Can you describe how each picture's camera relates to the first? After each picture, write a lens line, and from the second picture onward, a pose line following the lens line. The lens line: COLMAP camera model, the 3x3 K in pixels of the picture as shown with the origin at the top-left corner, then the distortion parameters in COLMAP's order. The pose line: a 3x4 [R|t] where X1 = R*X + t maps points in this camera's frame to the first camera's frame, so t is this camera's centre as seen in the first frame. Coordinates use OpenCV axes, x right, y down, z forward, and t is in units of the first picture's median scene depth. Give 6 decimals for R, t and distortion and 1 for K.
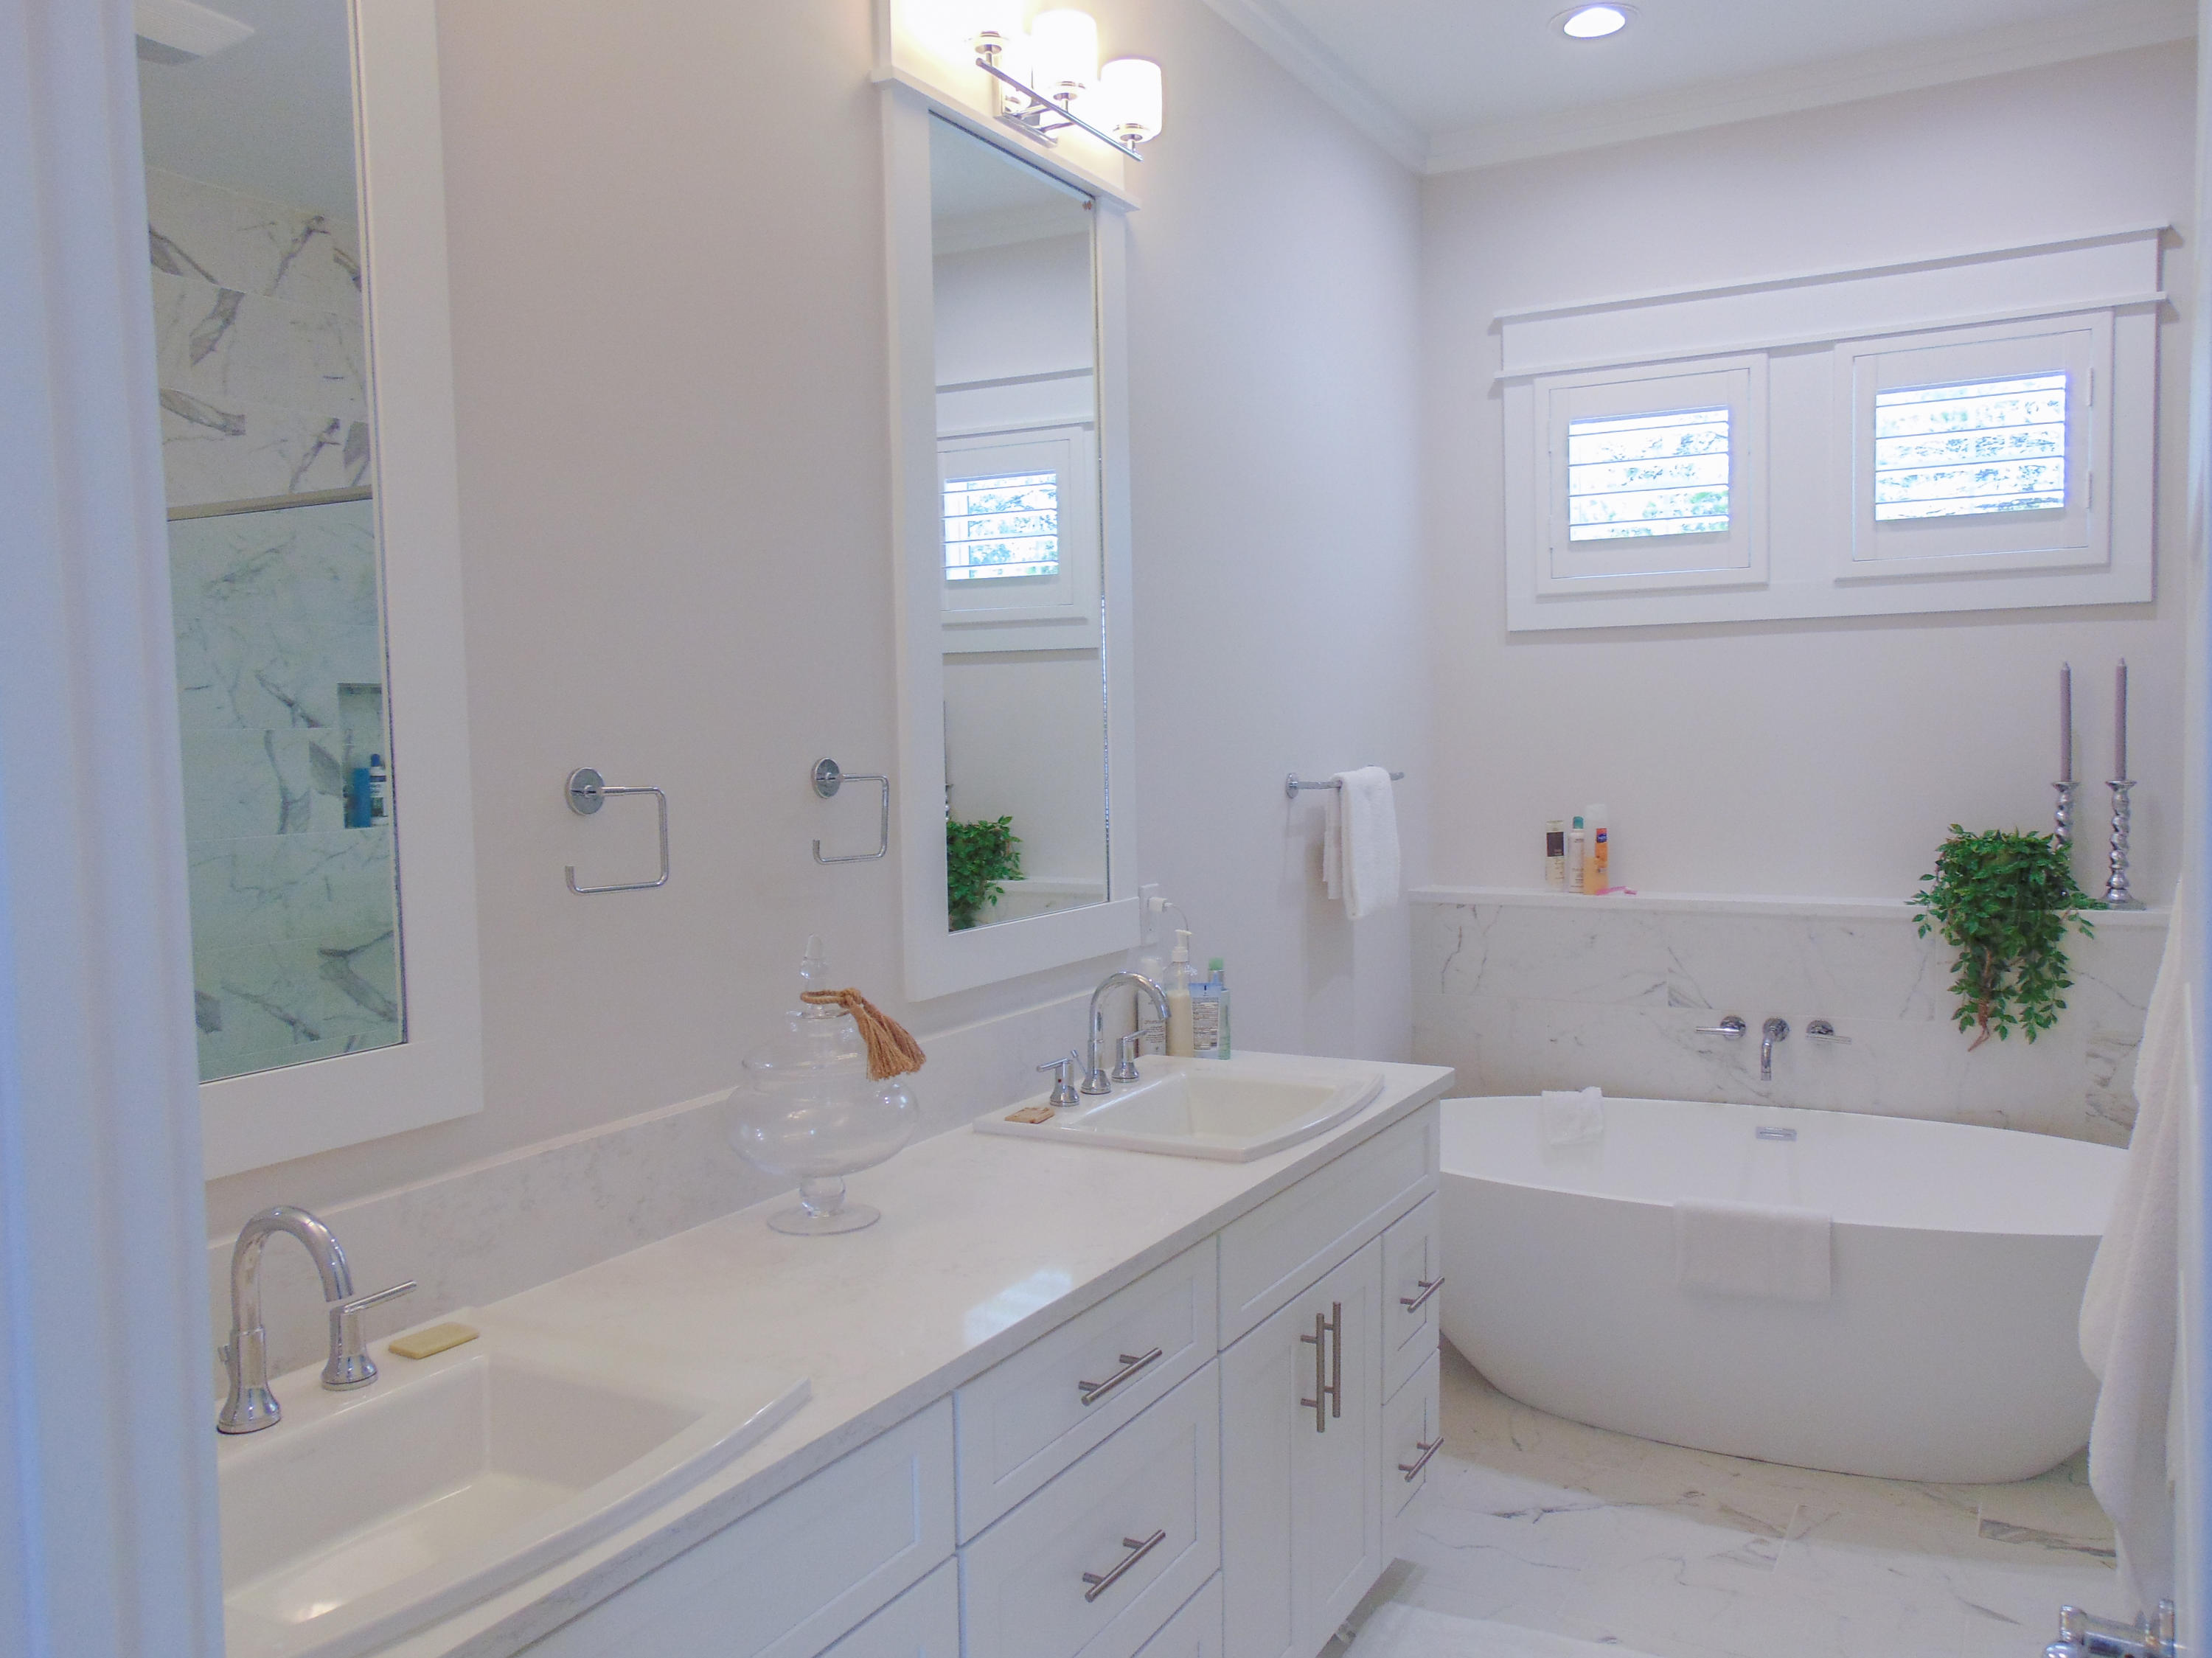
lens RADIAL K [[1728.3, 0, 1106.0], [0, 1728.3, 825.0], [0, 0, 1]] dist [-0.034572, 0.060306]
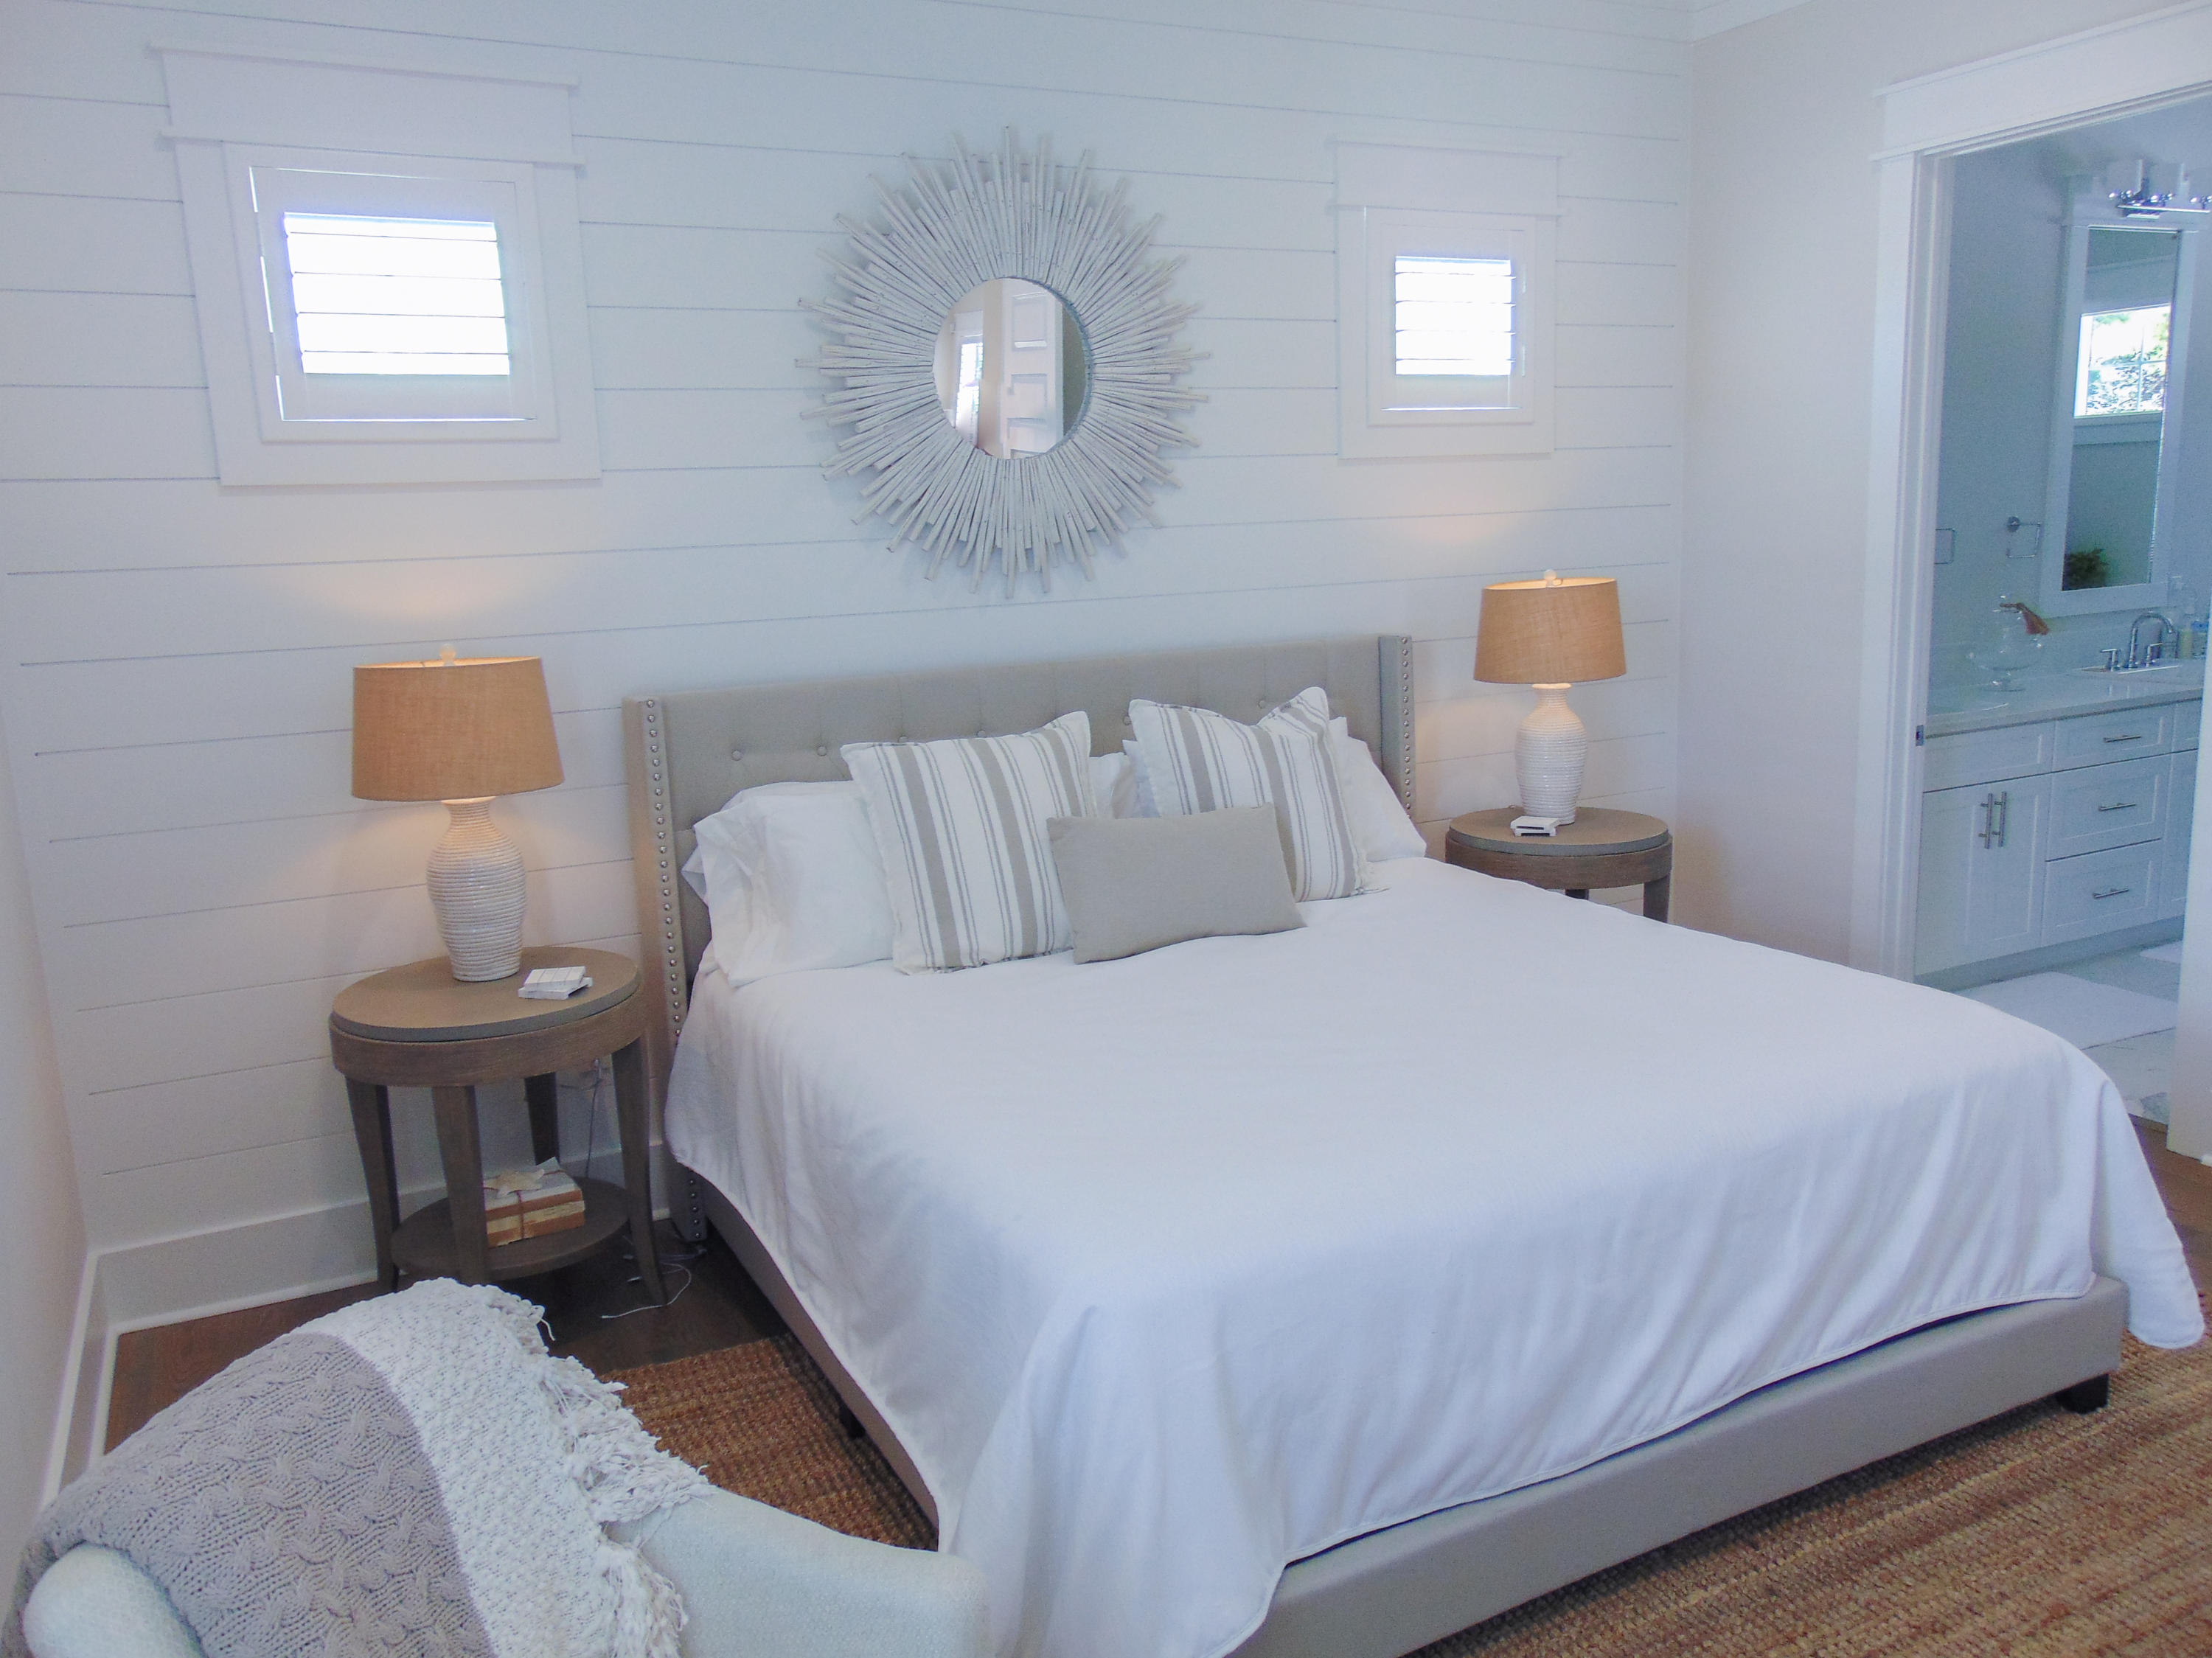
lens RADIAL K [[1728.3, 0, 1097.1], [0, 1728.3, 836.3], [0, 0, 1]] dist [-0.034572, 0.060306]
pose [[0.828143, 0.081359, -0.554580, 0.153011], [-0.010539, 0.991495, 0.129718, 0.109683], [0.560417, -0.101580, 0.821957, -1.793914]]
